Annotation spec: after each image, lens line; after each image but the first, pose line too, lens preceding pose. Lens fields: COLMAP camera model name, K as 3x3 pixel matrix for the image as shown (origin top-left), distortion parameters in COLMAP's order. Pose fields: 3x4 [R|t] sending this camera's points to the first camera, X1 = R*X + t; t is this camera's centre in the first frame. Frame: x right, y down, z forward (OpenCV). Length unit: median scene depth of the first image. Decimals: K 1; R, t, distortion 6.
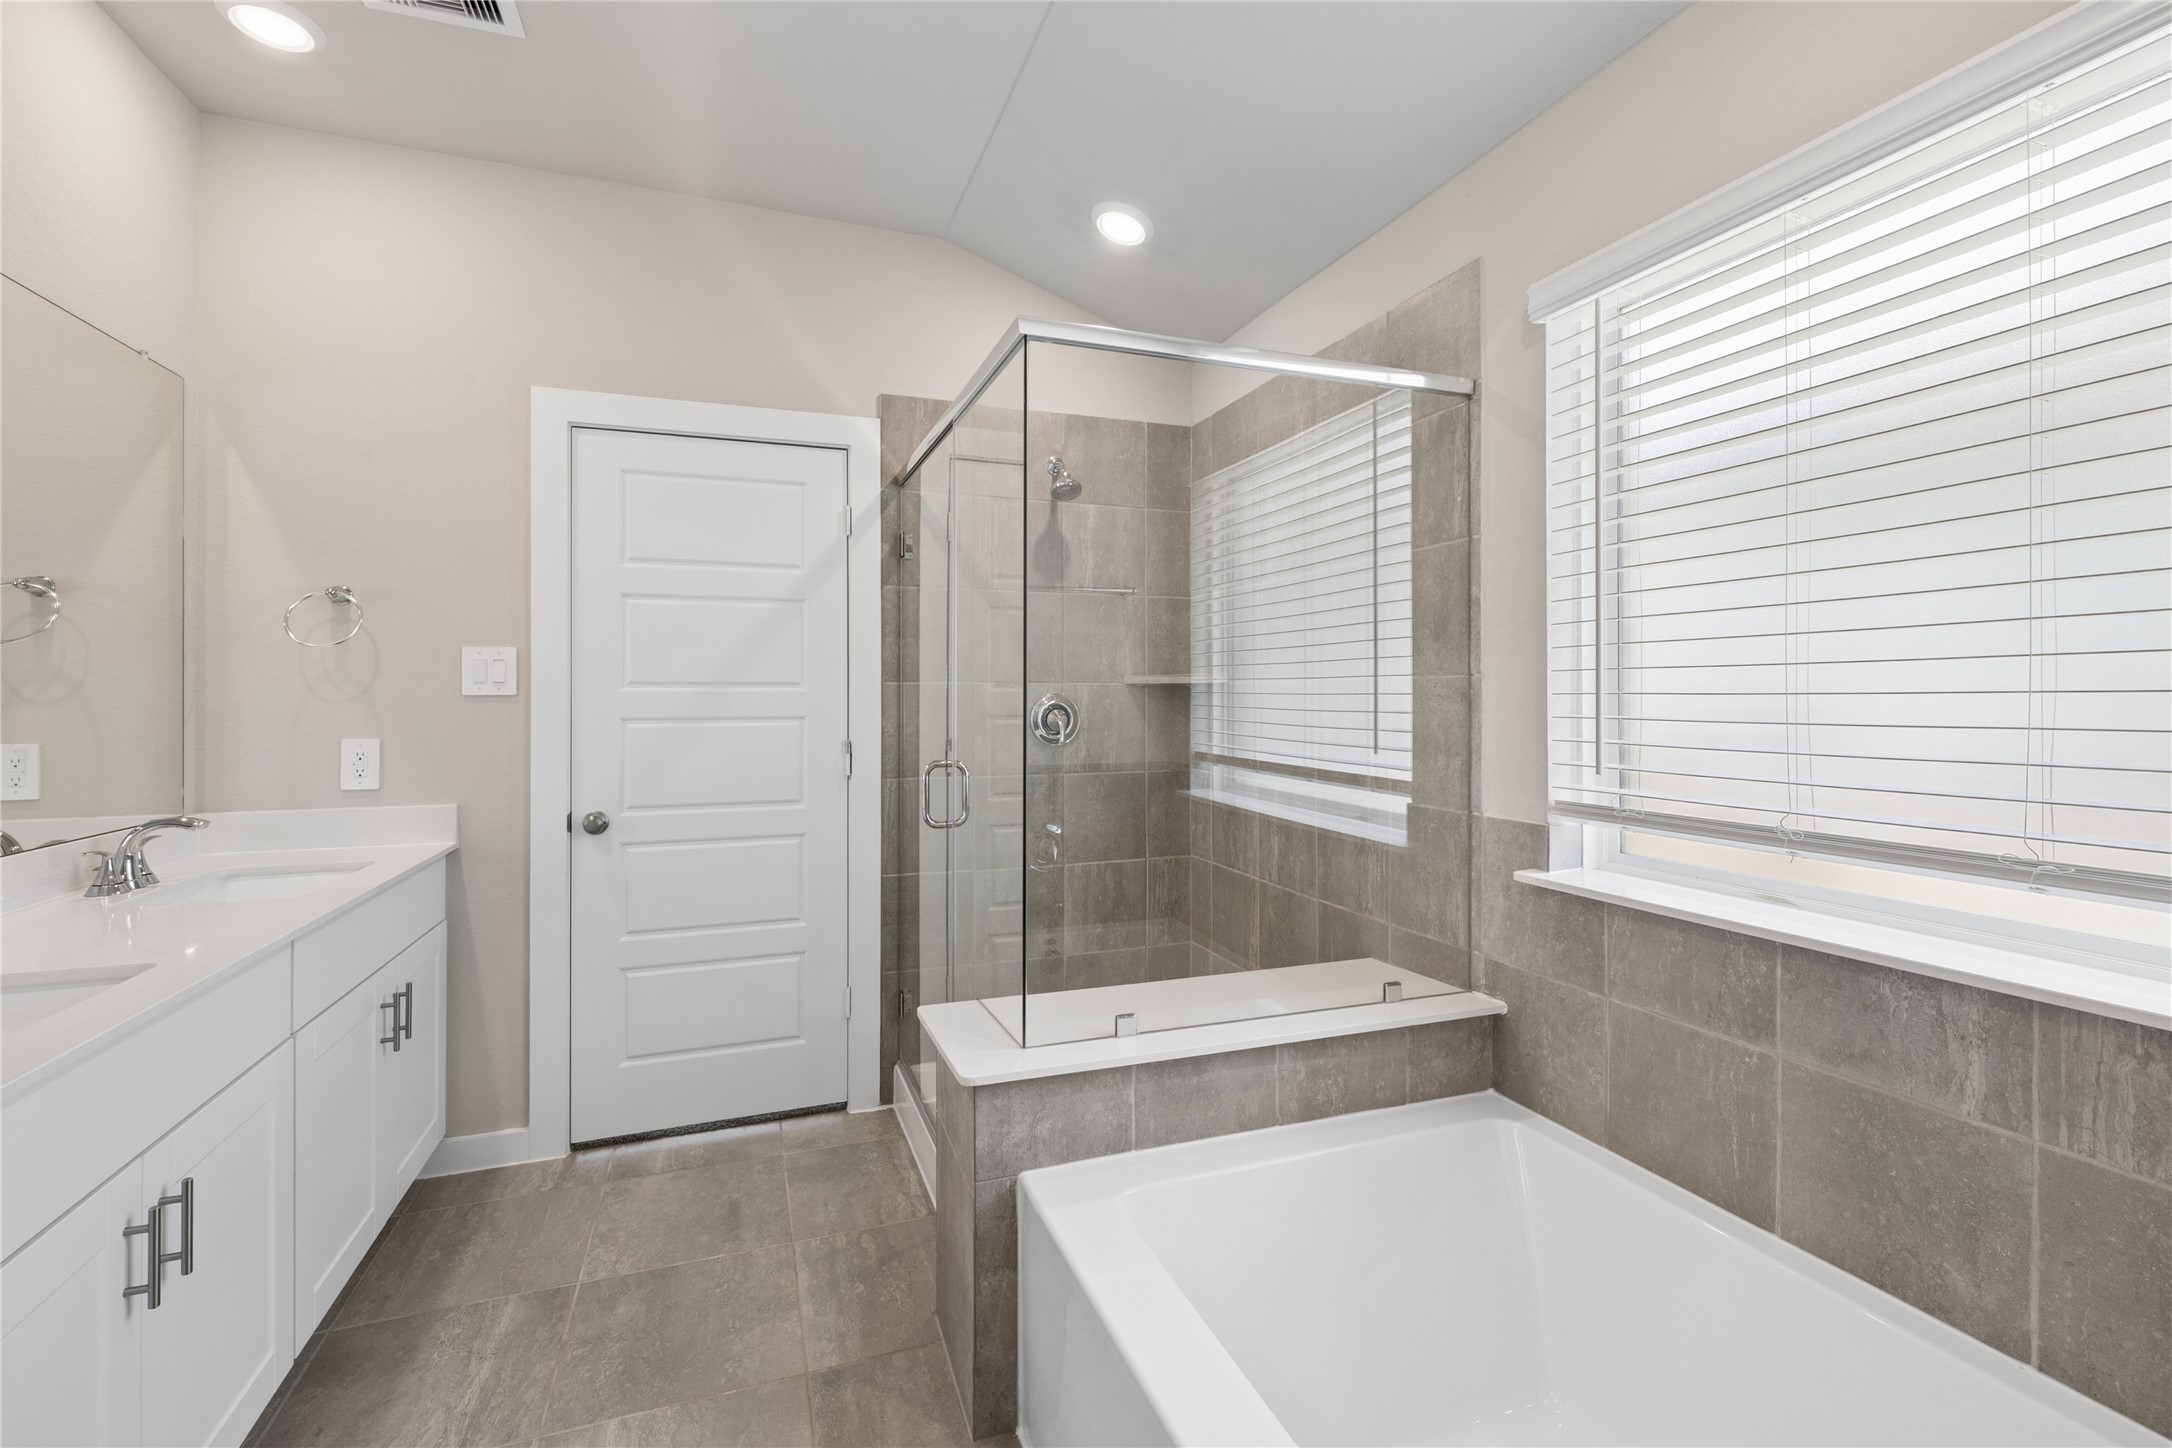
lens RADIAL K [[942.6, 0, 1071.5], [0, 942.6, 693.8], [0, 0, 1]] dist [-0.000204, 0.000625]
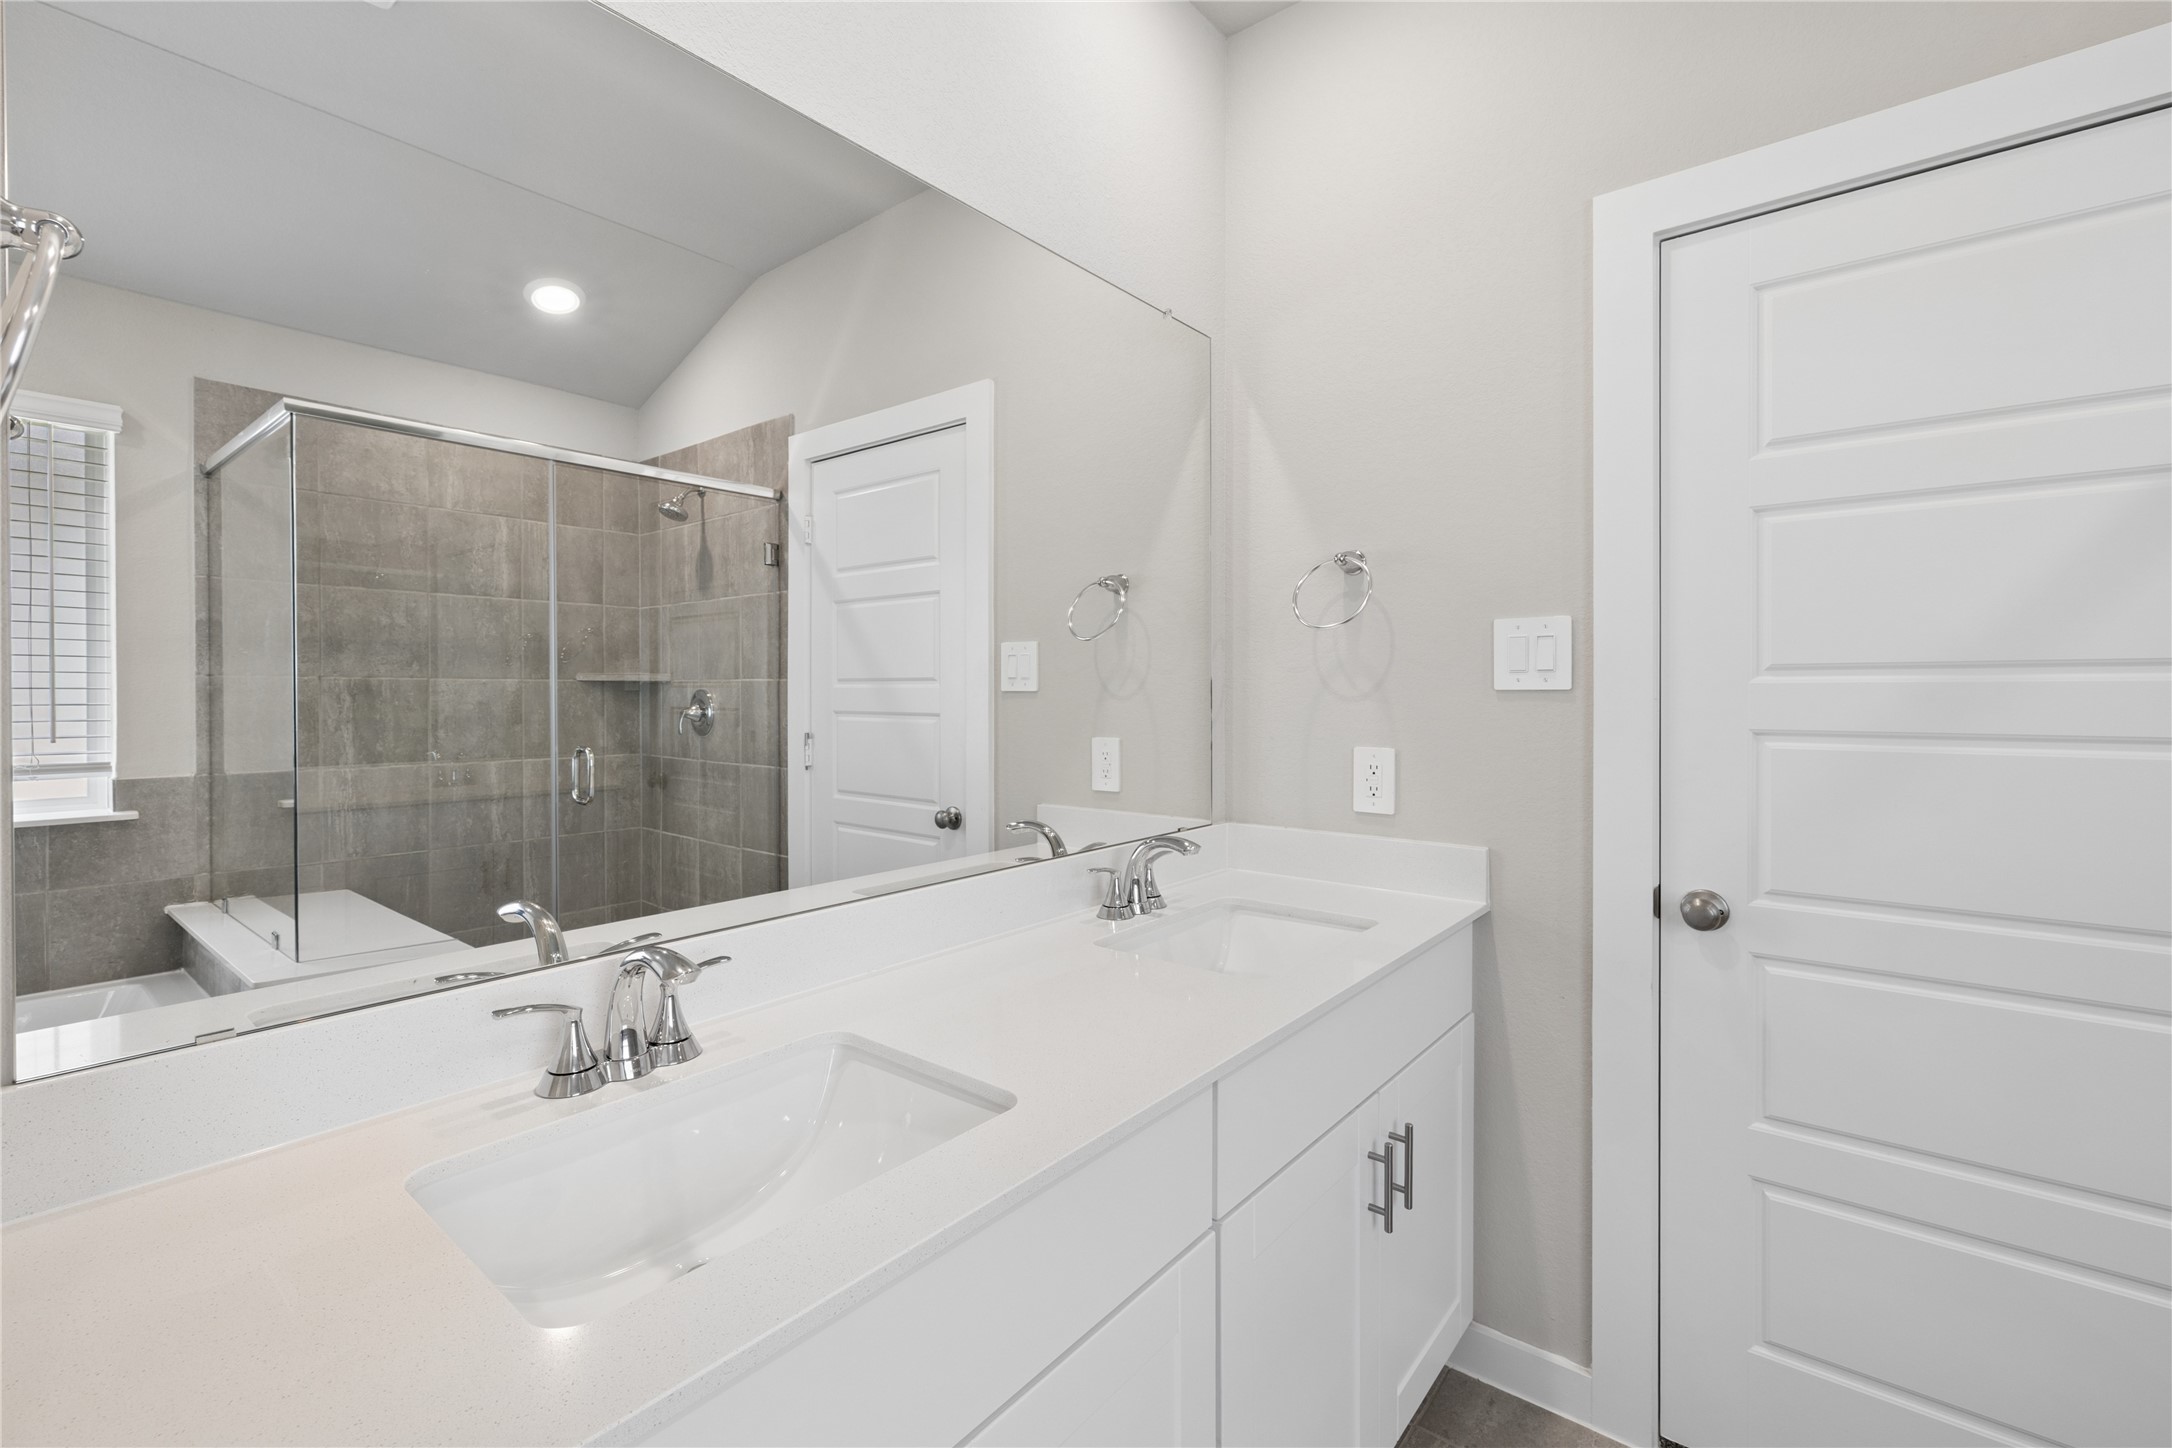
lens RADIAL K [[942.6, 0, 1071.5], [0, 942.6, 693.8], [0, 0, 1]] dist [-0.000204, 0.000625]
pose [[0.509877, 0.002938, -0.860243, -0.218926], [0.004545, 0.999971, 0.006110, -0.001373], [0.860236, -0.007025, 0.509848, 0.395959]]
